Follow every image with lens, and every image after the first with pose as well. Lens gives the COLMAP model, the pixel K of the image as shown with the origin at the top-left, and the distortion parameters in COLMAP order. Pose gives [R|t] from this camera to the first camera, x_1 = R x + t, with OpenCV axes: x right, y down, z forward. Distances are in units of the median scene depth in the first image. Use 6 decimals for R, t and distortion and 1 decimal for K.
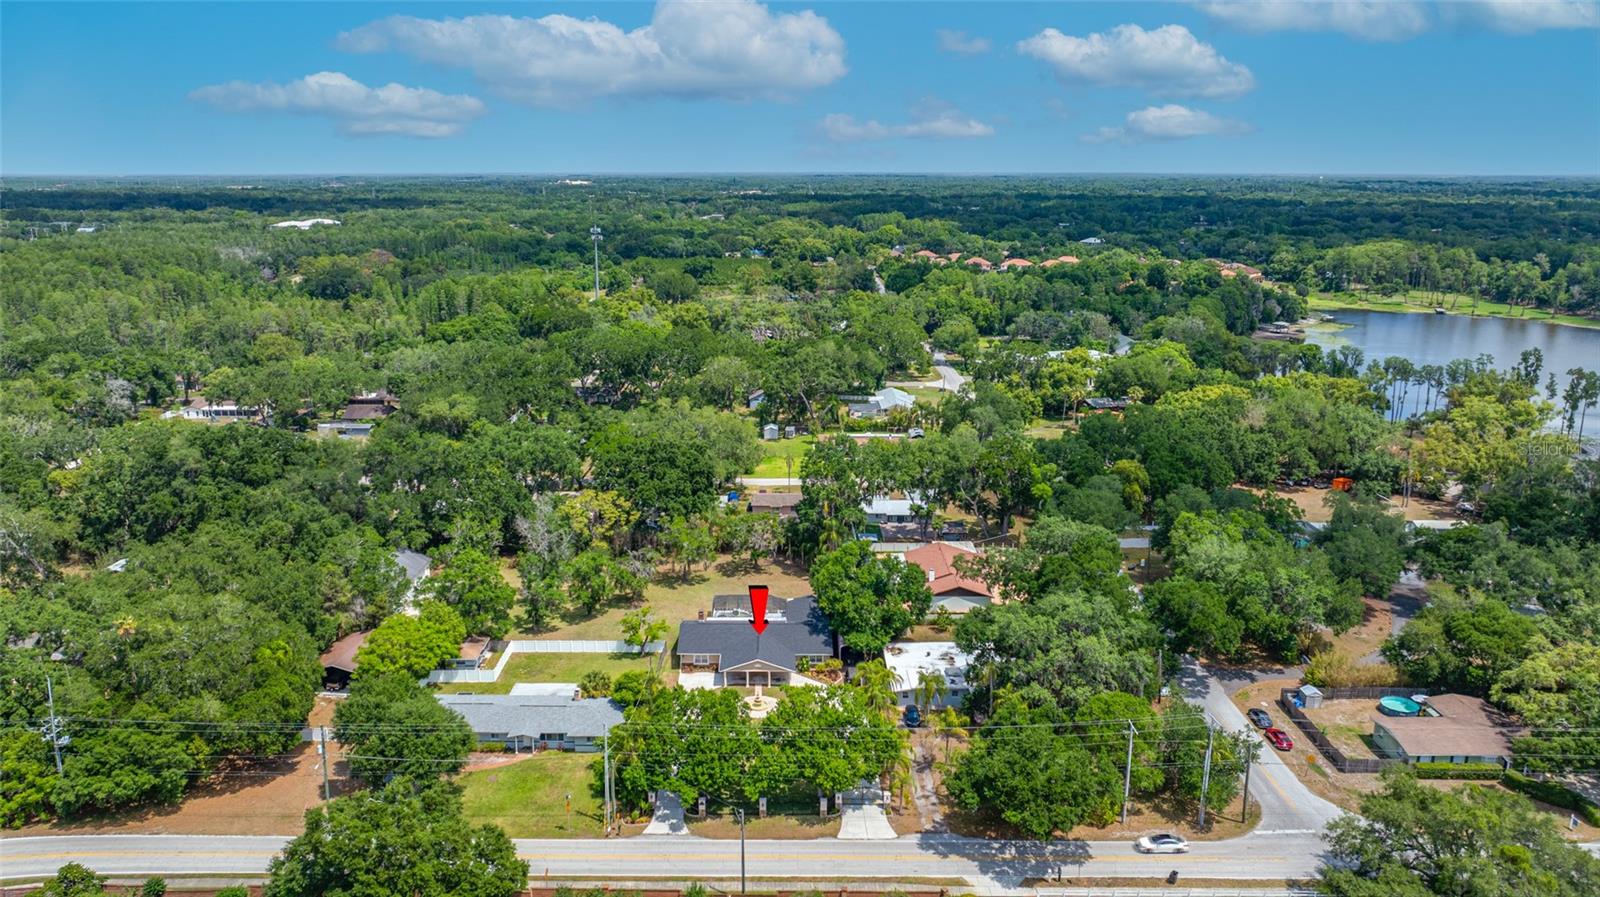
lens RADIAL K [[1195.0, 0, 800.0], [0, 1195.0, 448.5], [0, 0, 1]] dist [-0.054195, -0.000949]
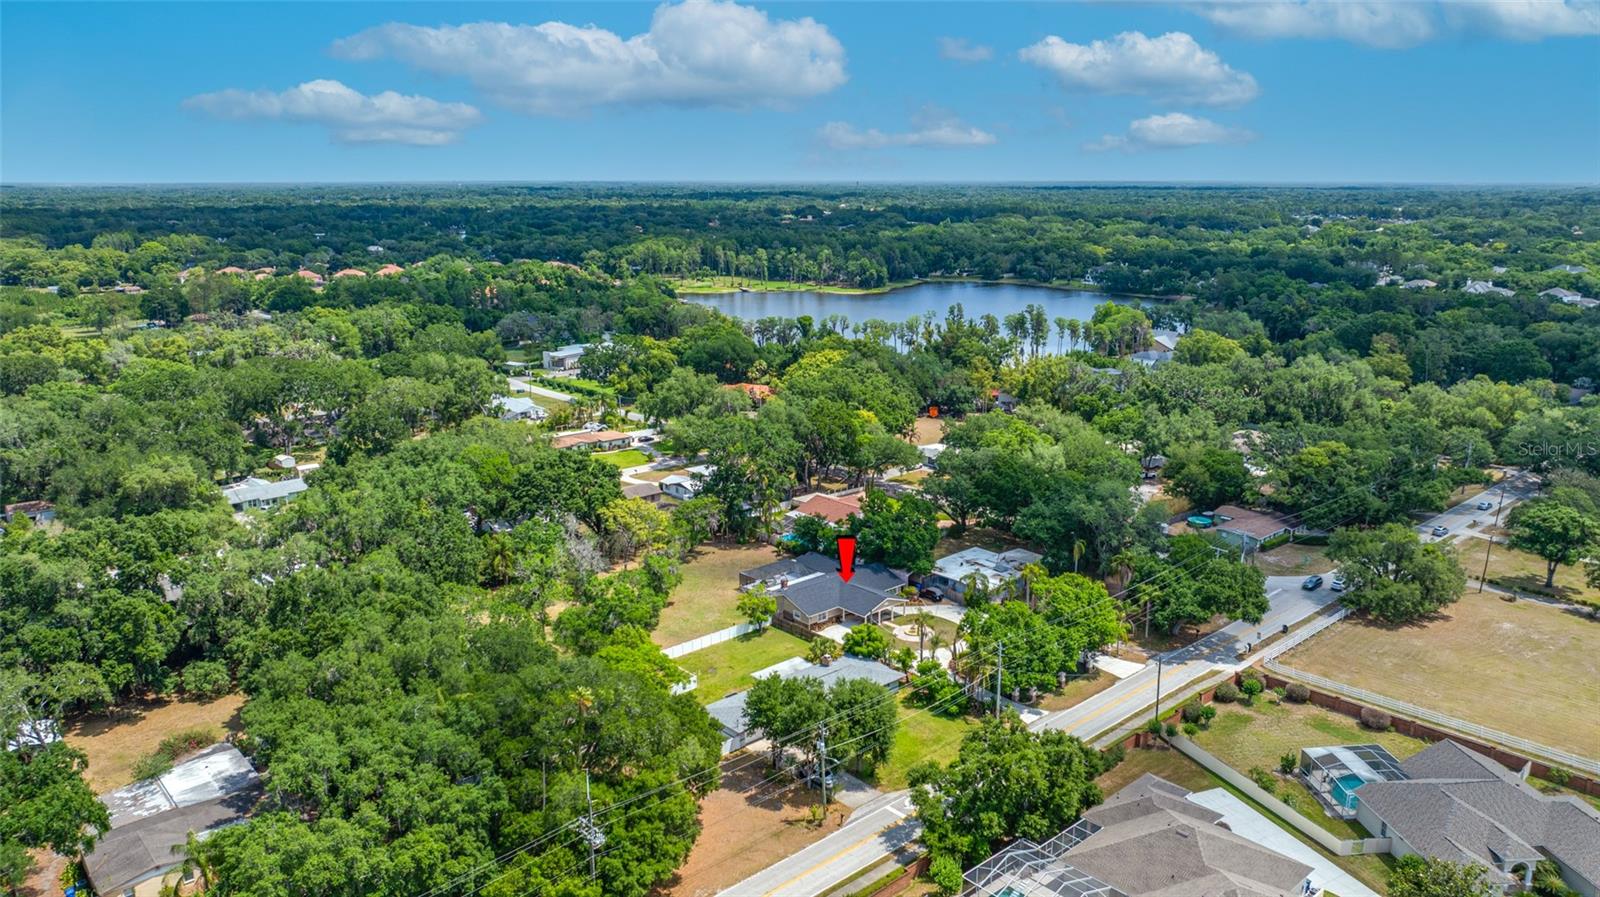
lens RADIAL K [[1129.9, 0, 800.0], [0, 1129.9, 448.5], [0, 0, 1]] dist [-0.009597, 0.001867]
pose [[0.726802, -0.158436, 0.668324, -0.717521], [0.155088, 0.985758, 0.065030, -0.048998], [-0.669109, 0.056386, 0.741022, 0.187209]]
